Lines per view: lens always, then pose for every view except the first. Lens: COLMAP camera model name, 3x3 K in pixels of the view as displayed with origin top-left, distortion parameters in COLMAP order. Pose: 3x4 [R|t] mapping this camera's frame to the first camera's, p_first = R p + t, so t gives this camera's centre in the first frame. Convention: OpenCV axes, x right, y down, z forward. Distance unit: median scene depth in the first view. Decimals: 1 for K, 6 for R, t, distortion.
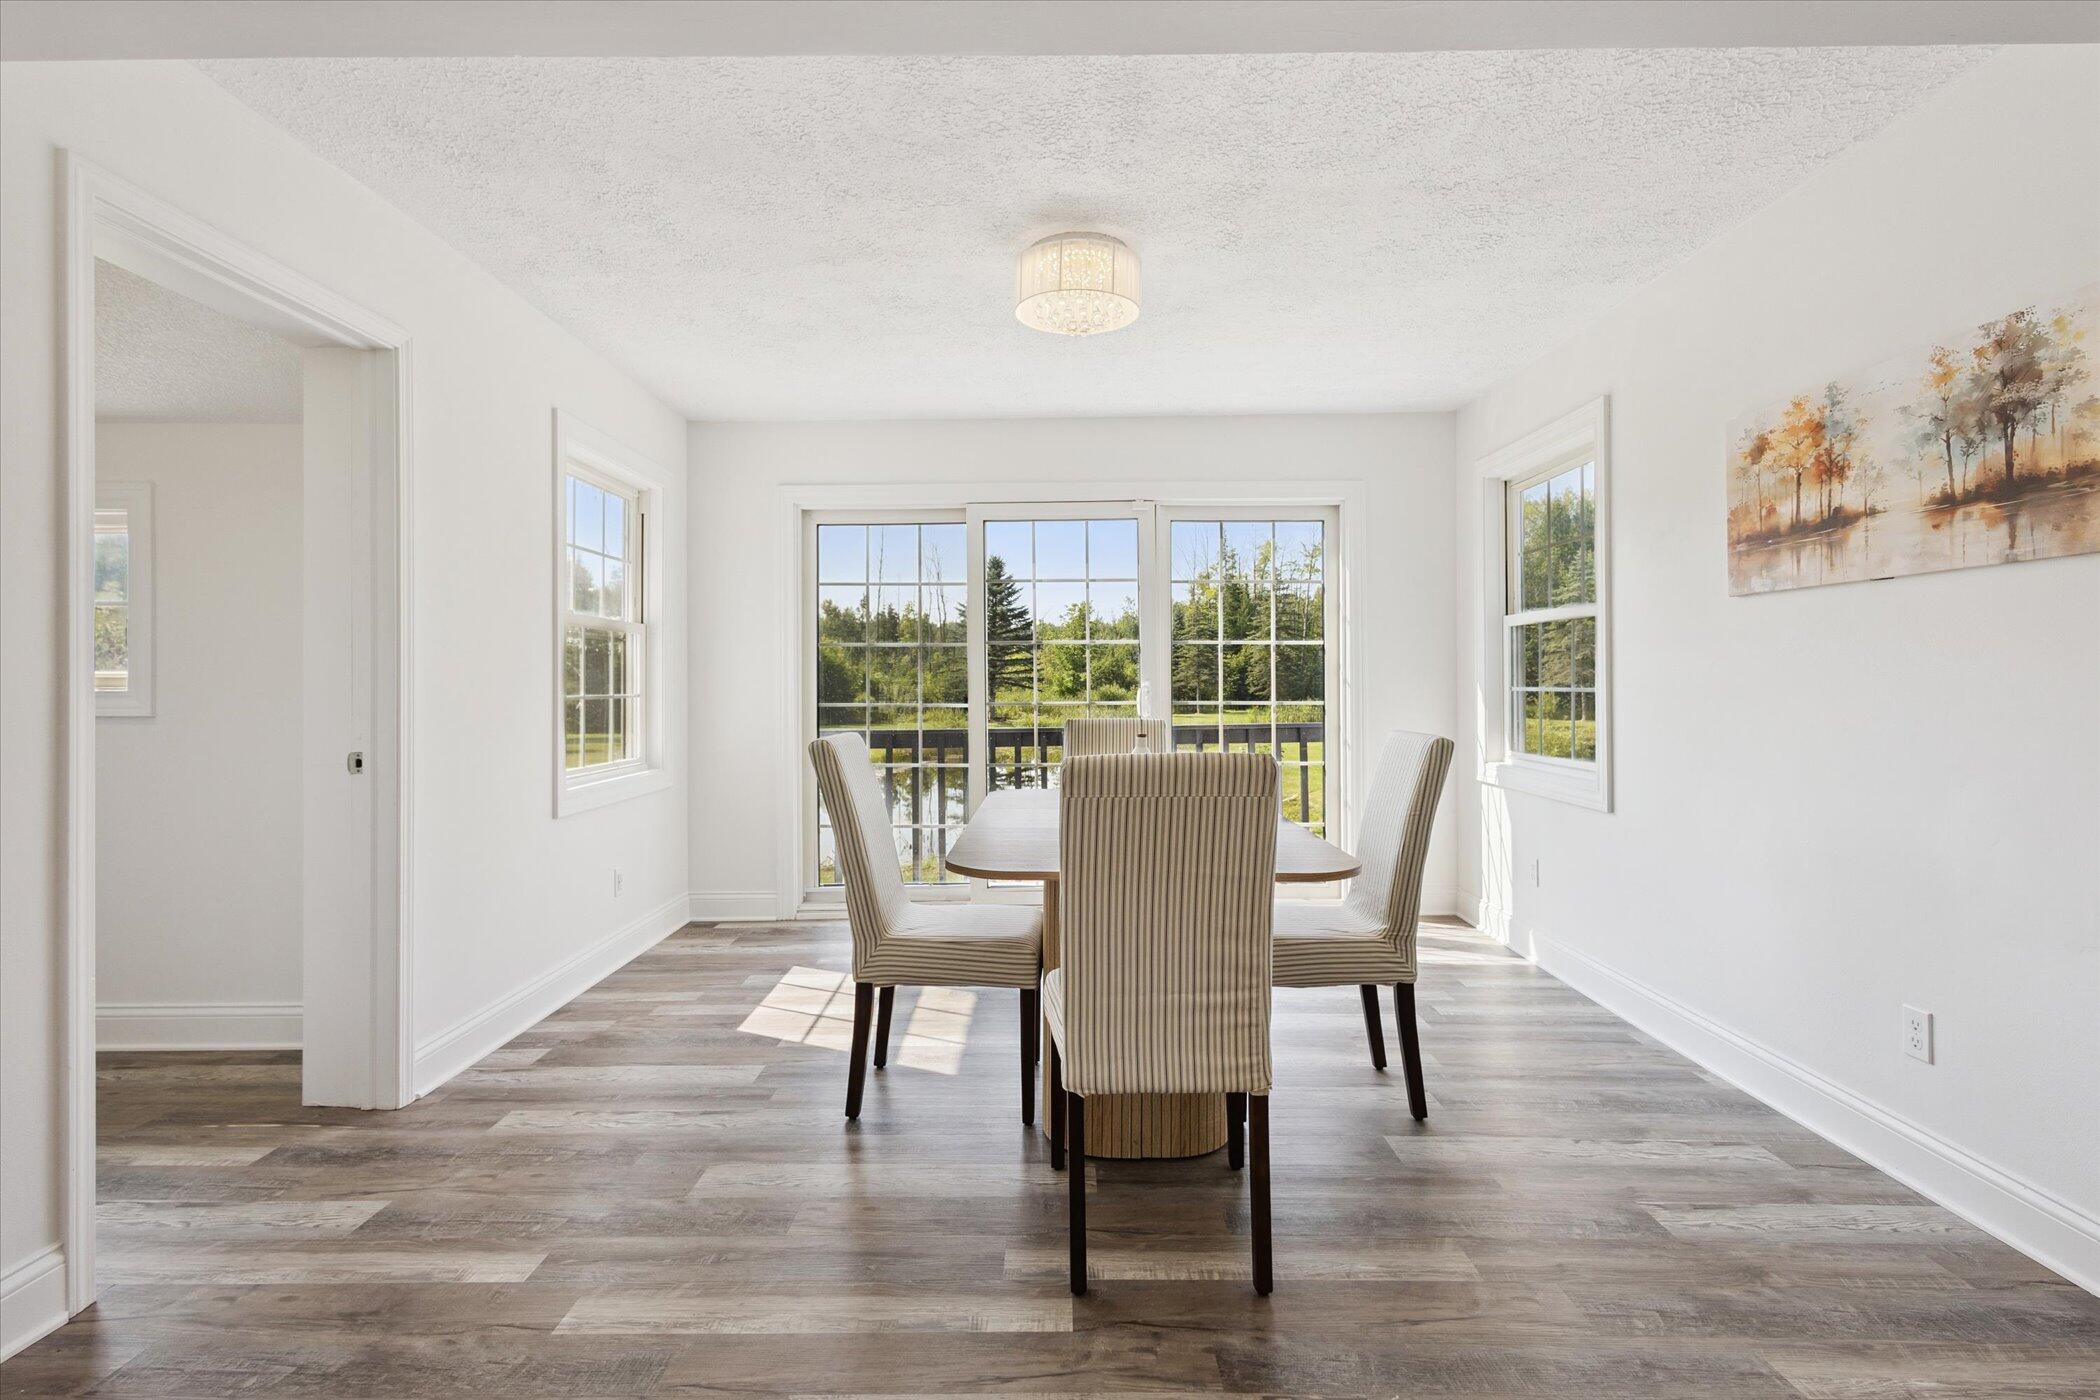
lens RADIAL K [[968.9, 0, 1035.9], [0, 968.9, 695.8], [0, 0, 1]] dist [0.020721, -0.002083]
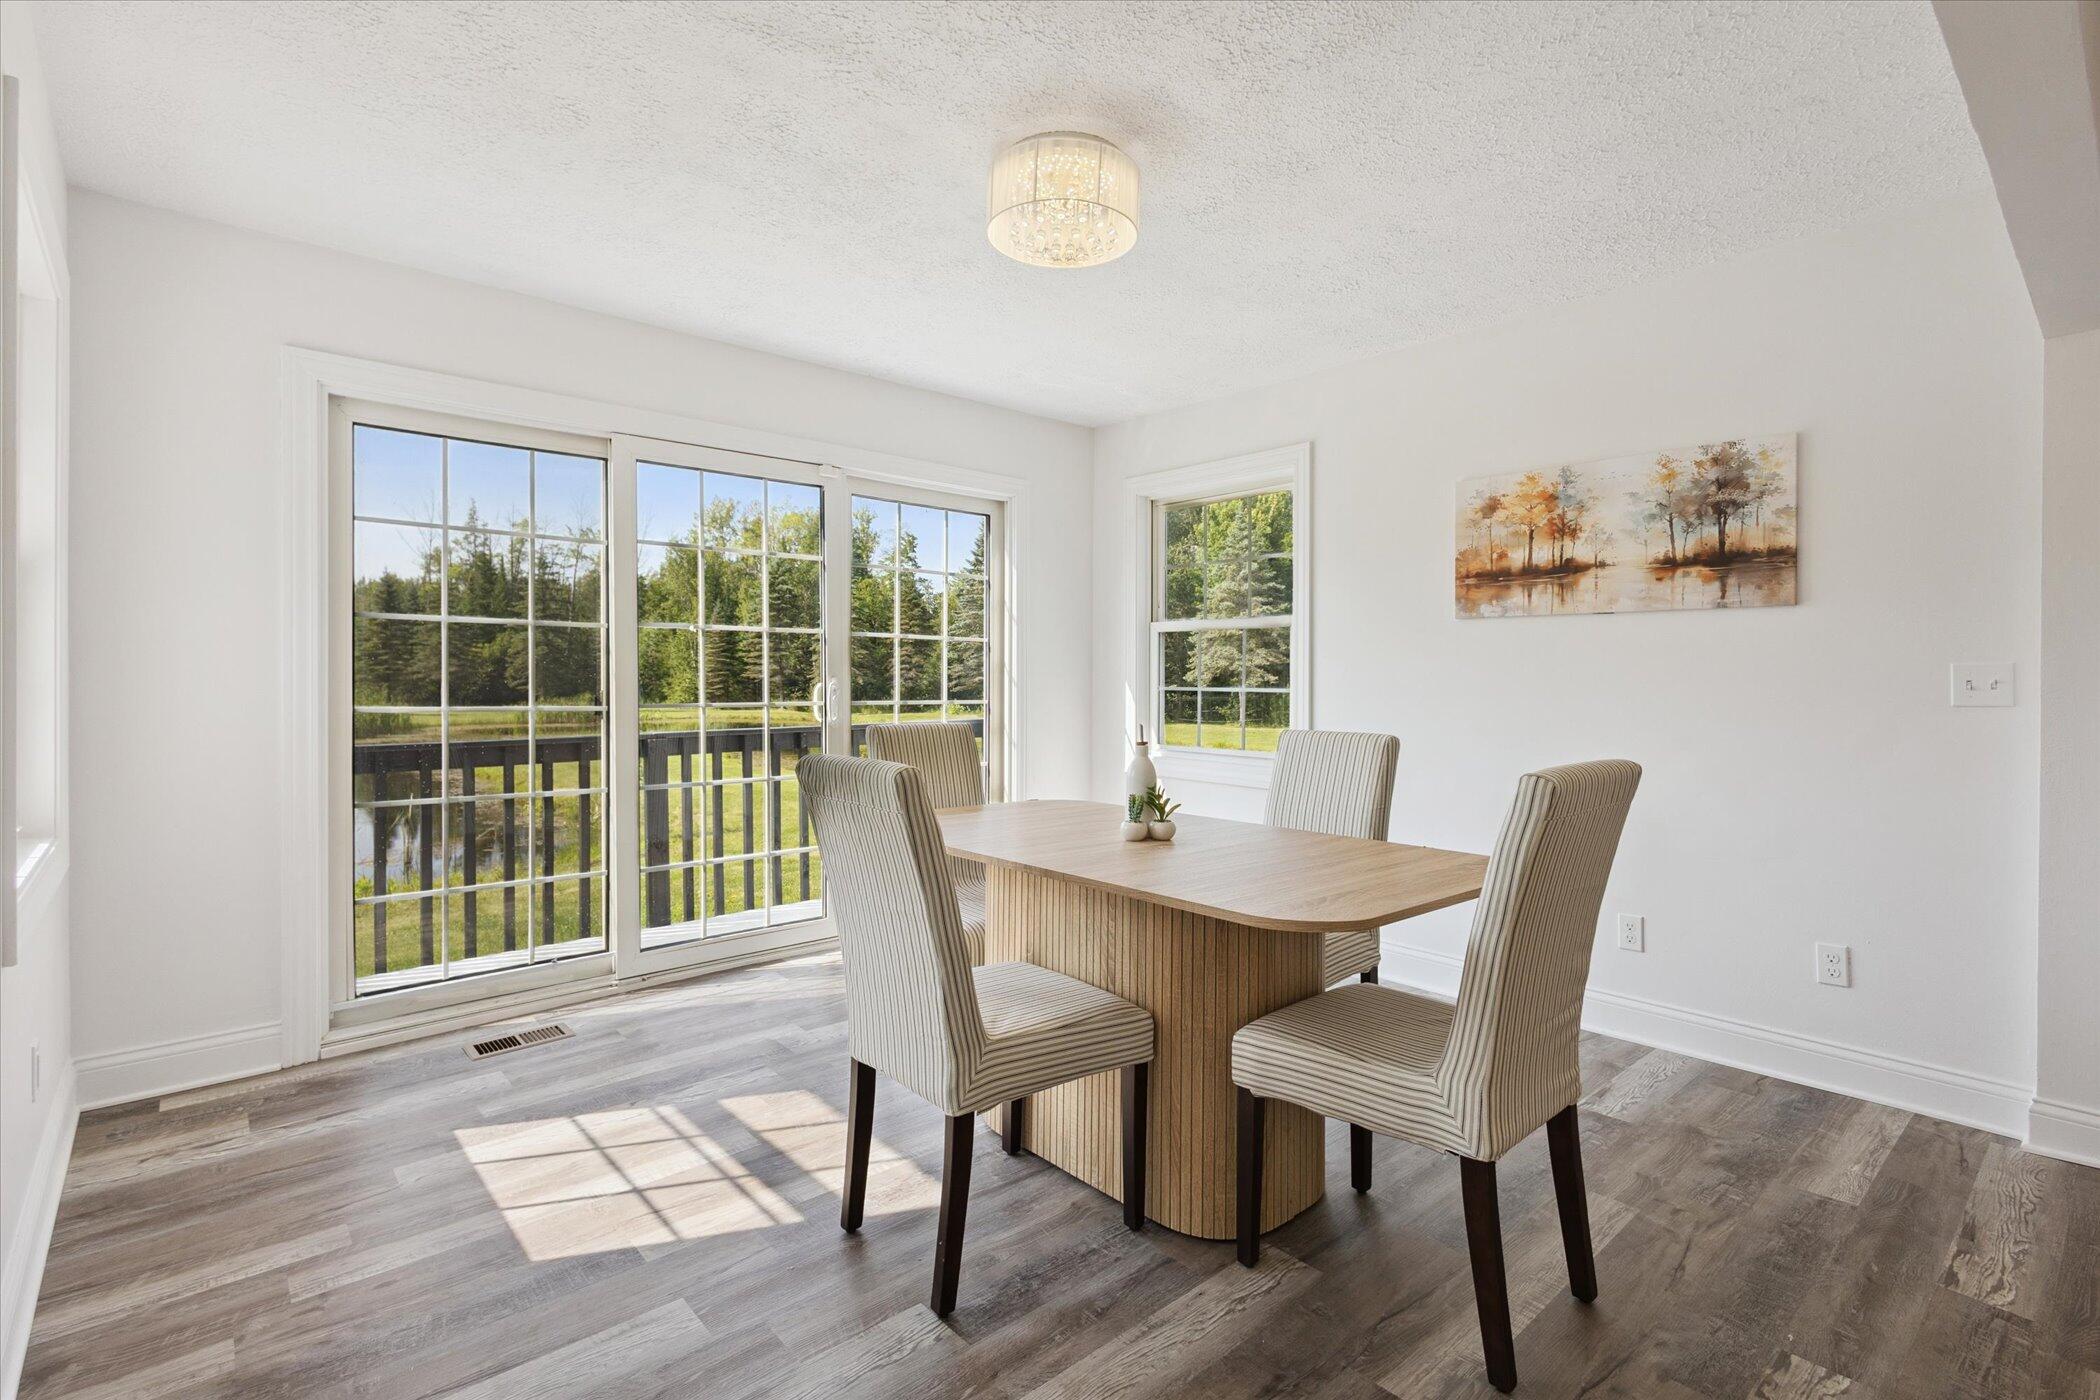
lens RADIAL K [[968.9, 0, 1042.2], [0, 968.9, 701.3], [0, 0, 1]] dist [0.020721, -0.002083]
pose [[0.748323, -0.006985, 0.663298, -0.627779], [-0.000129, 0.999943, 0.010675, -0.007409], [-0.663334, -0.008074, 0.748279, 0.464760]]
